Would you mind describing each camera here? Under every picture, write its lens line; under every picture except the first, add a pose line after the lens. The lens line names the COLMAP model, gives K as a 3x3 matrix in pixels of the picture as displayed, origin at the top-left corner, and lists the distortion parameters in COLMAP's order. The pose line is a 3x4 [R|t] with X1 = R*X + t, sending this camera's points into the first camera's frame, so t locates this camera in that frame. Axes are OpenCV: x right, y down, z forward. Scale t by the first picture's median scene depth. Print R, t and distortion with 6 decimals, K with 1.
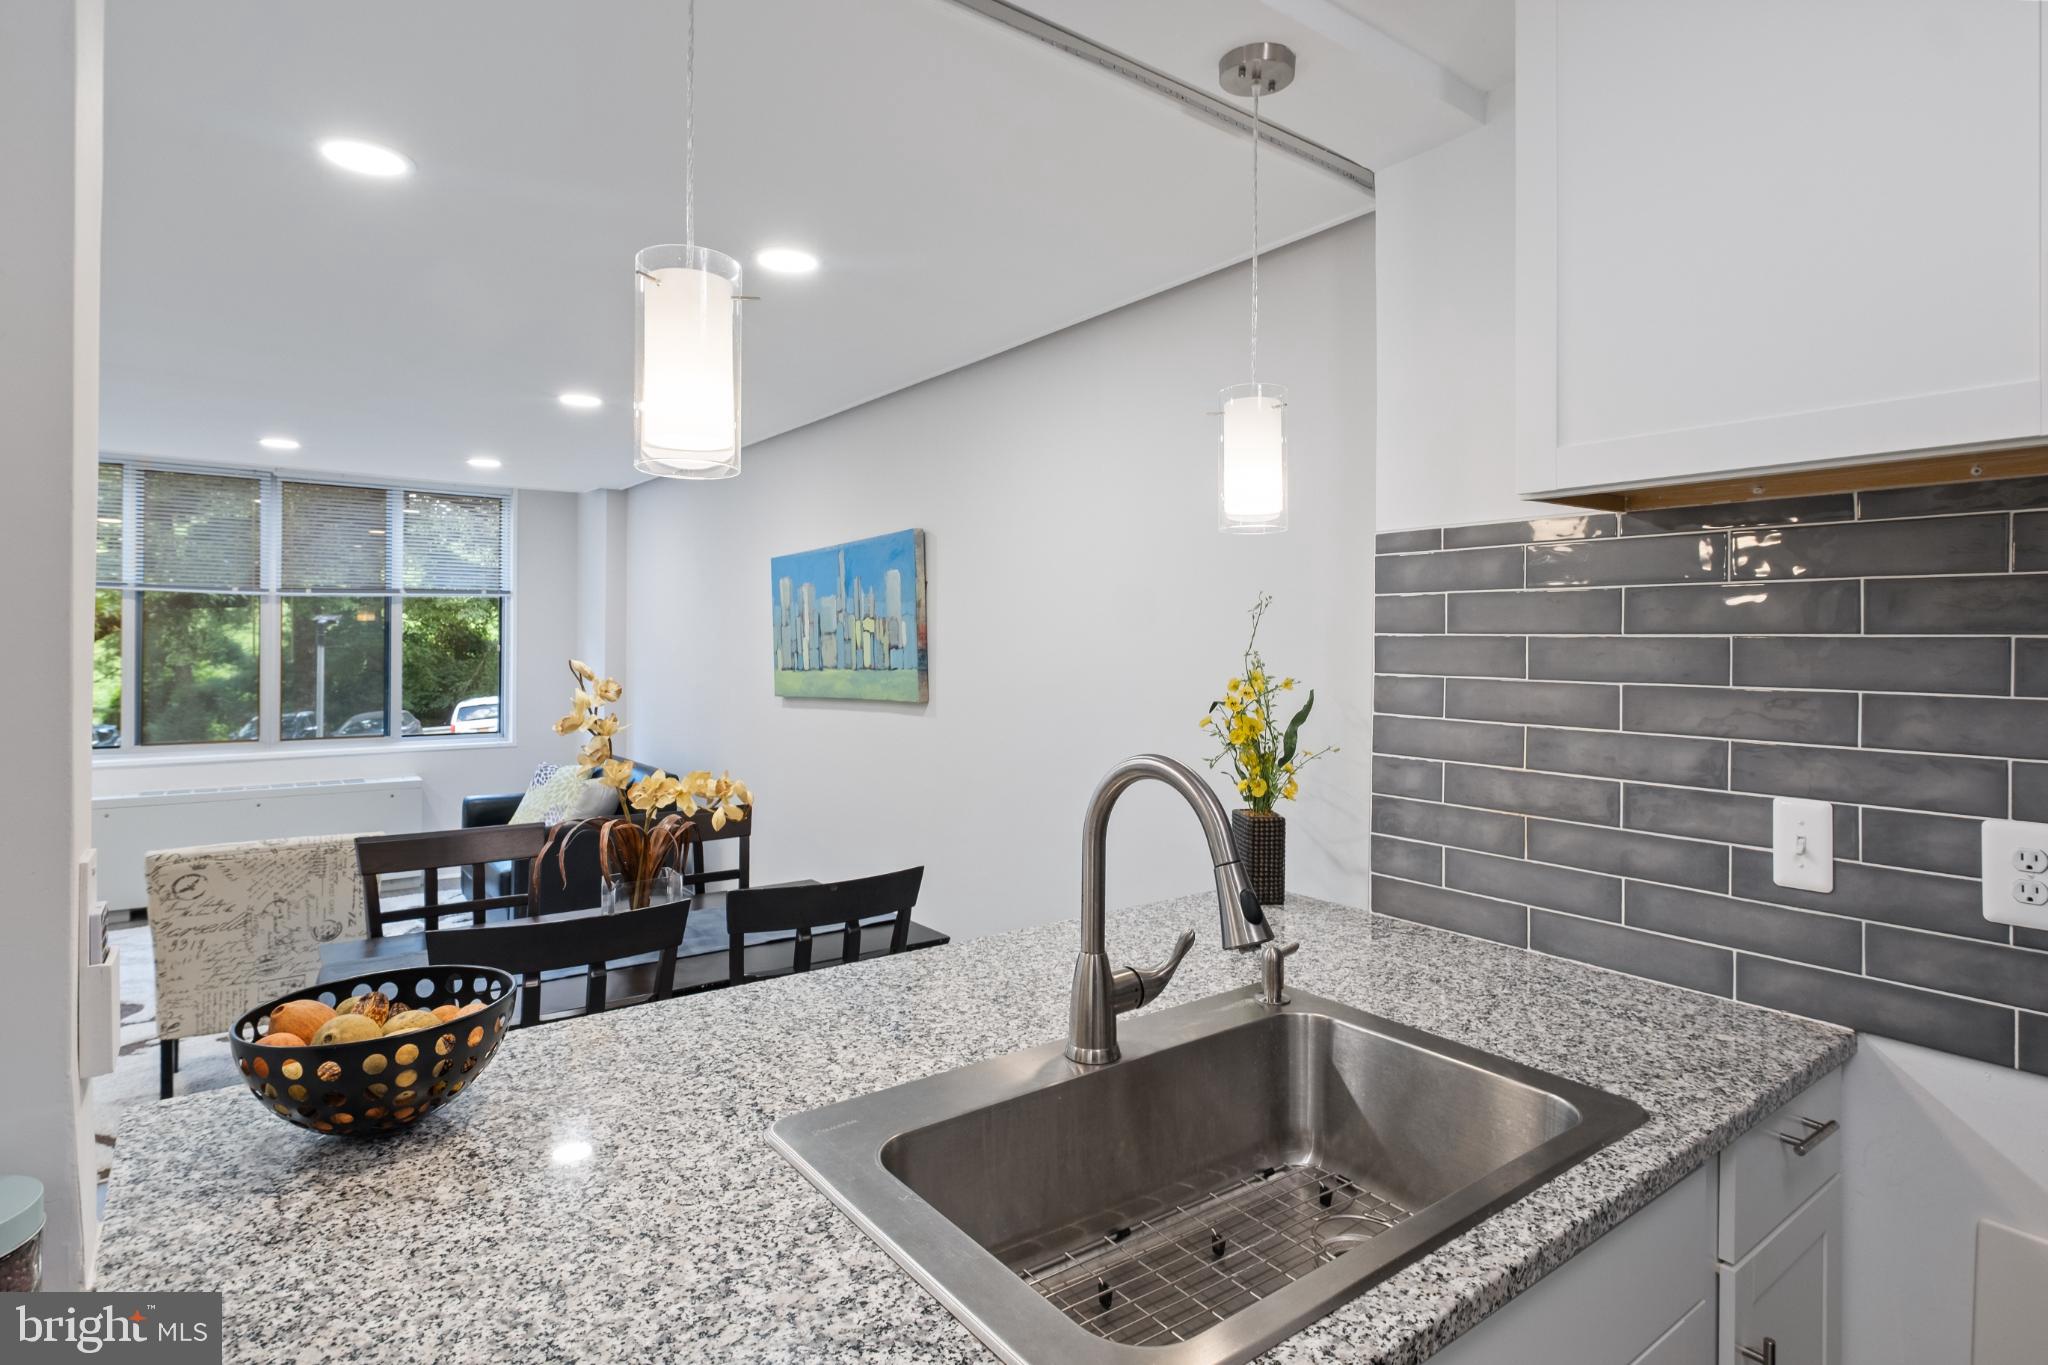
lens RADIAL K [[1057.7, 0, 1018.6], [0, 1057.7, 639.4], [0, 0, 1]] dist [0.014207, -0.010657]
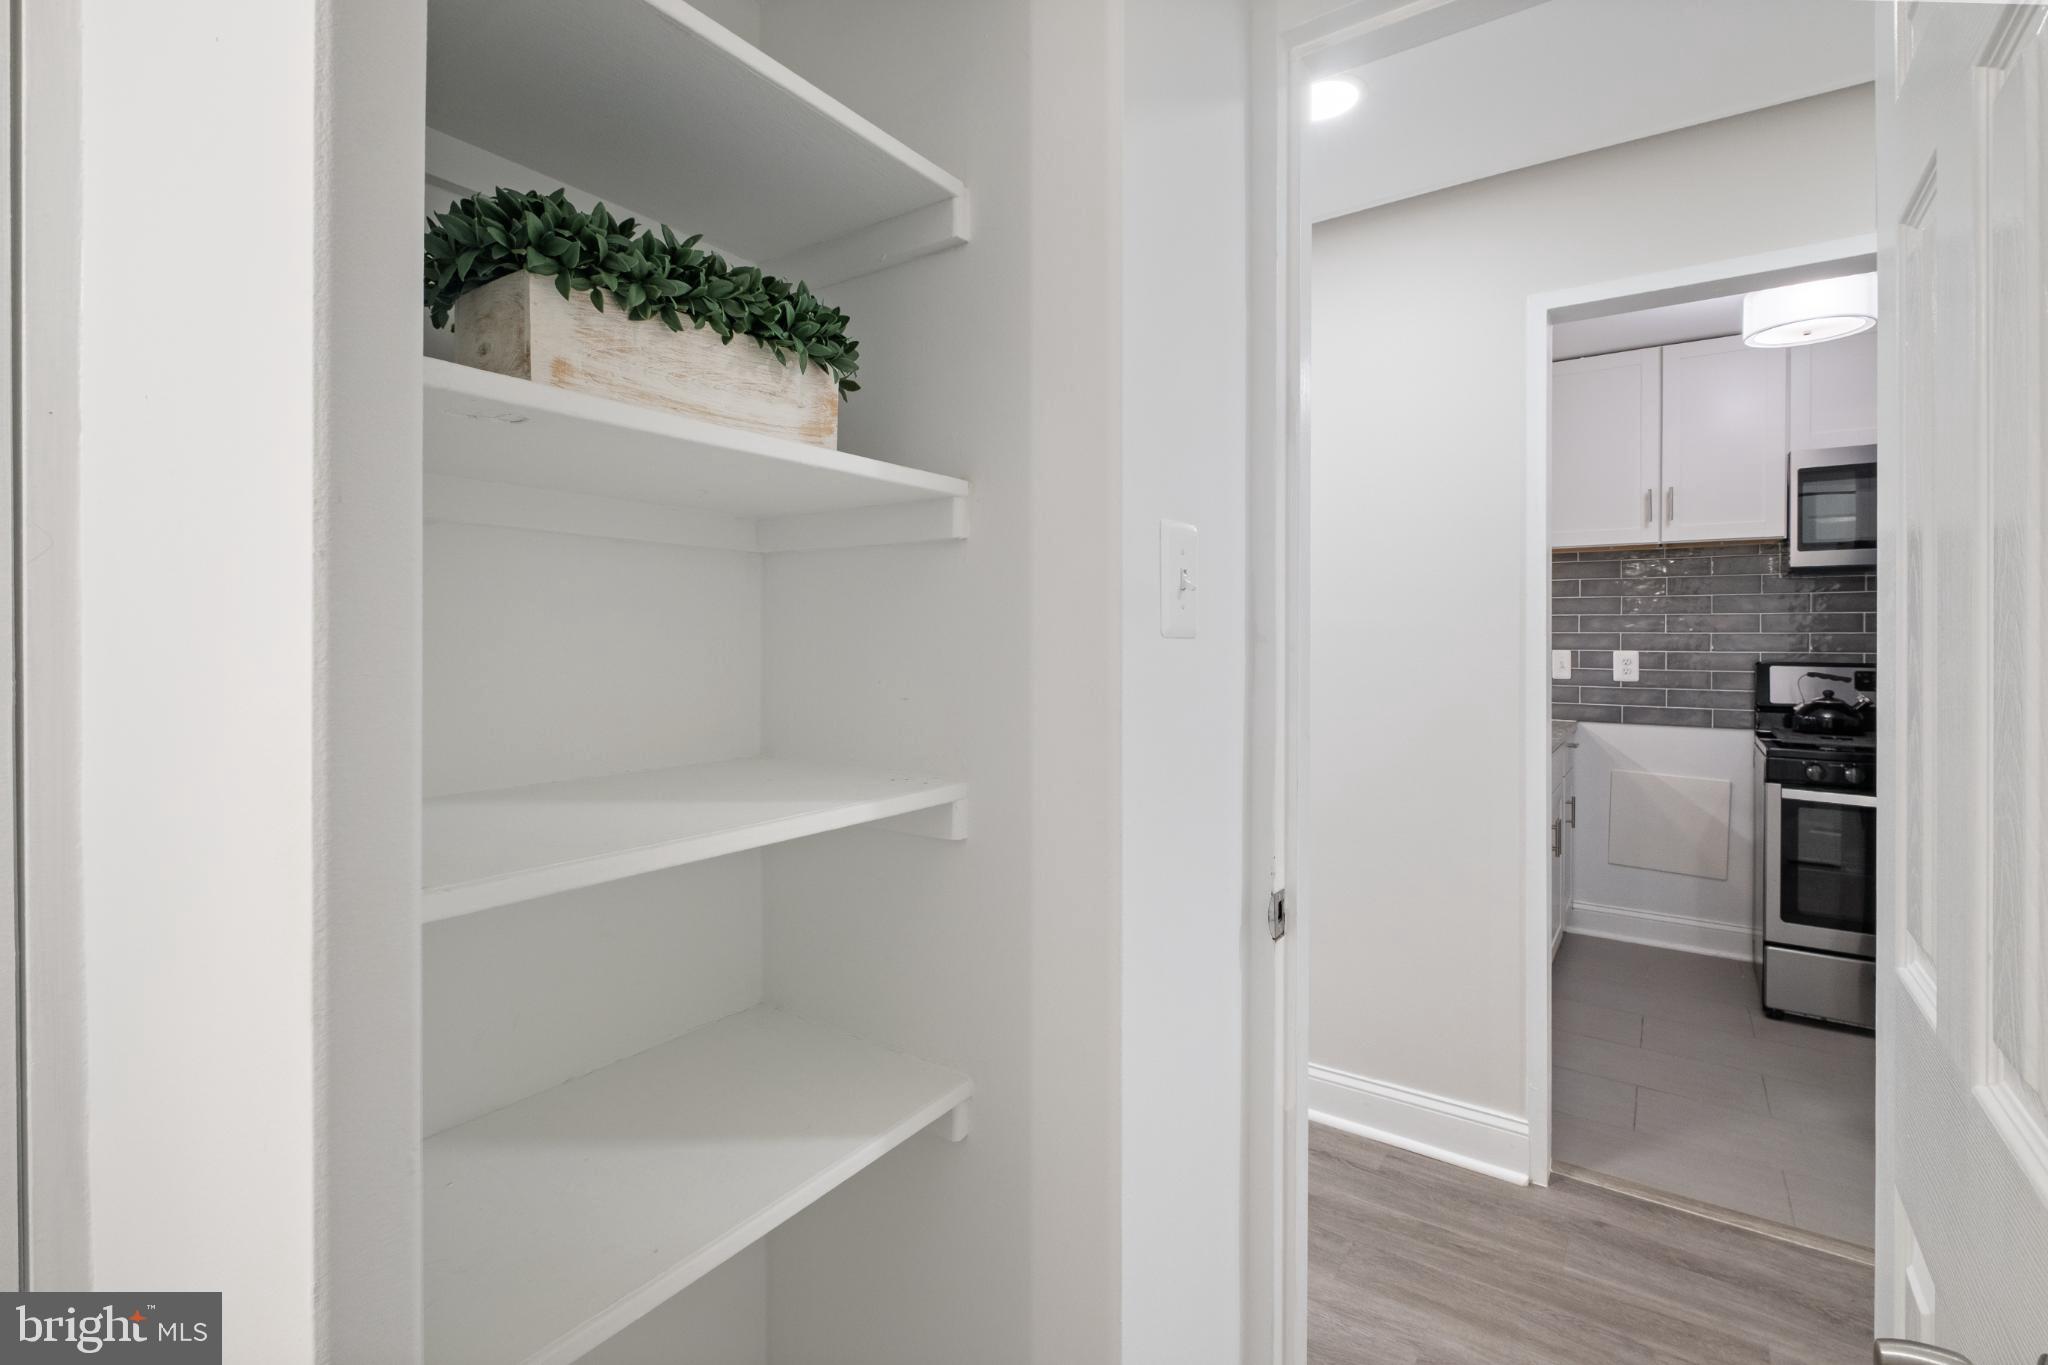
lens RADIAL K [[927.6, 0, 1027.5], [0, 927.6, 630.2], [0, 0, 1]] dist [0.002518, 0.000039]
pose [[0.949445, 0.000708, 0.313933, -1.407833], [-0.000845, 1.000000, 0.000301, 0.081649], [-0.313932, -0.000551, 0.949445, -0.958451]]
